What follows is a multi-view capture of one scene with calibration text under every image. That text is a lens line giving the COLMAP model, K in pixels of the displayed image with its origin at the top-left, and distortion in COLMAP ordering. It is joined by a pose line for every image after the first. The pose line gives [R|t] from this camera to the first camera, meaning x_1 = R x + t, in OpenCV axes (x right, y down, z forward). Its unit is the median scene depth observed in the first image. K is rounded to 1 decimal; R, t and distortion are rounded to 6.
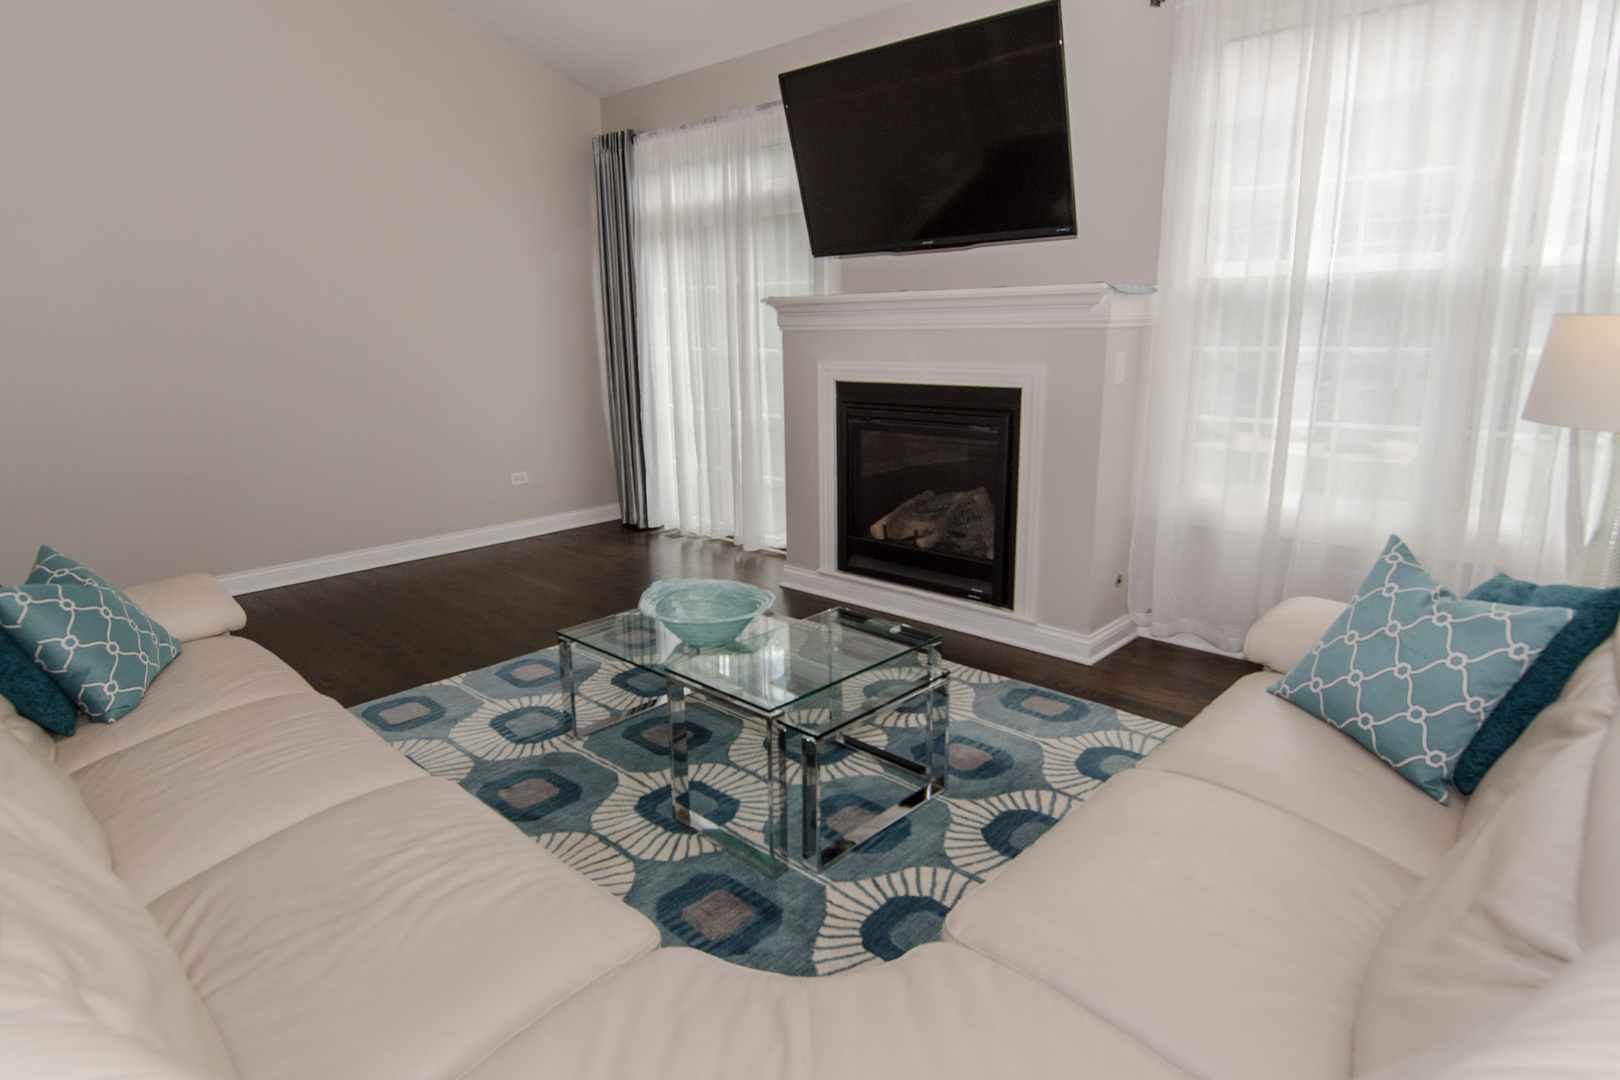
lens RADIAL K [[897.3, 0, 810.0], [0, 897.3, 540.0], [0, 0, 1]] dist [0.001698, -0.024445]
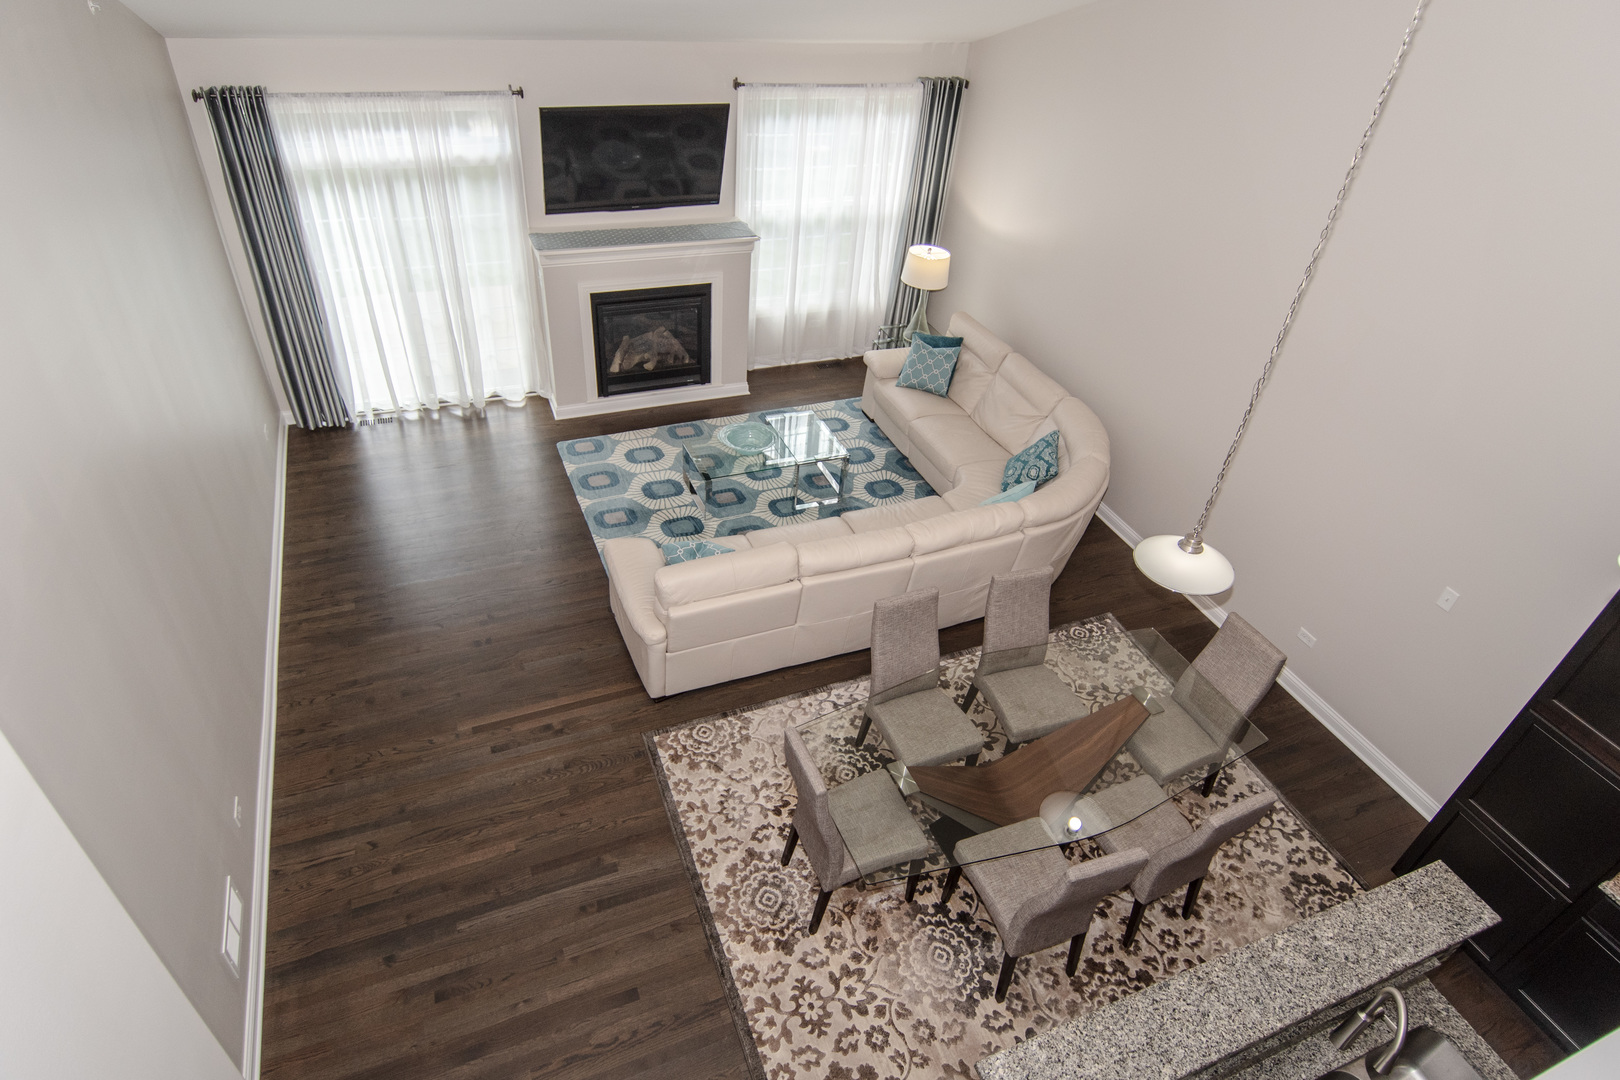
lens RADIAL K [[897.3, 0, 810.0], [0, 897.3, 540.0], [0, 0, 1]] dist [0.001698, -0.024445]
pose [[0.411958, -0.517046, 0.750303, -1.342906], [0.136781, 0.849180, 0.510083, -0.604008], [-0.900878, -0.107506, 0.420548, -0.126367]]
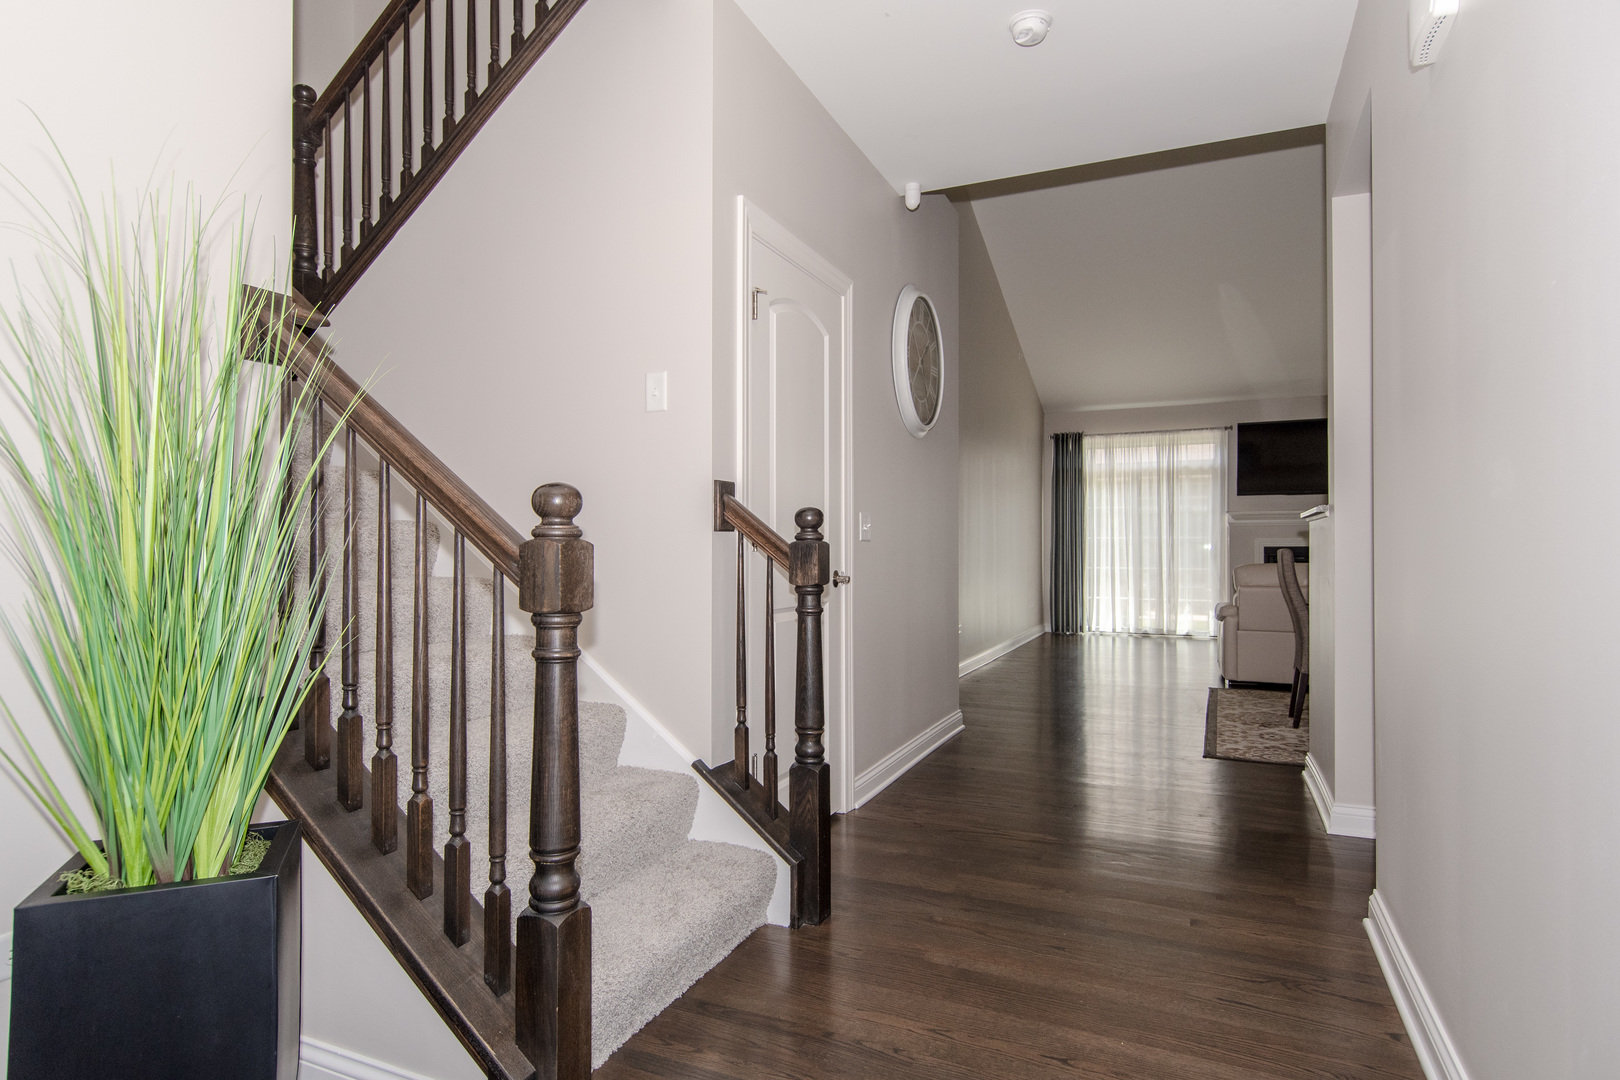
lens RADIAL K [[897.3, 0, 810.0], [0, 897.3, 540.0], [0, 0, 1]] dist [0.001698, -0.024445]
pose [[0.936069, 0.014916, 0.351499, -1.981630], [0.071830, 0.969952, -0.232450, 0.279678], [-0.344405, 0.242837, 0.906871, -0.755265]]
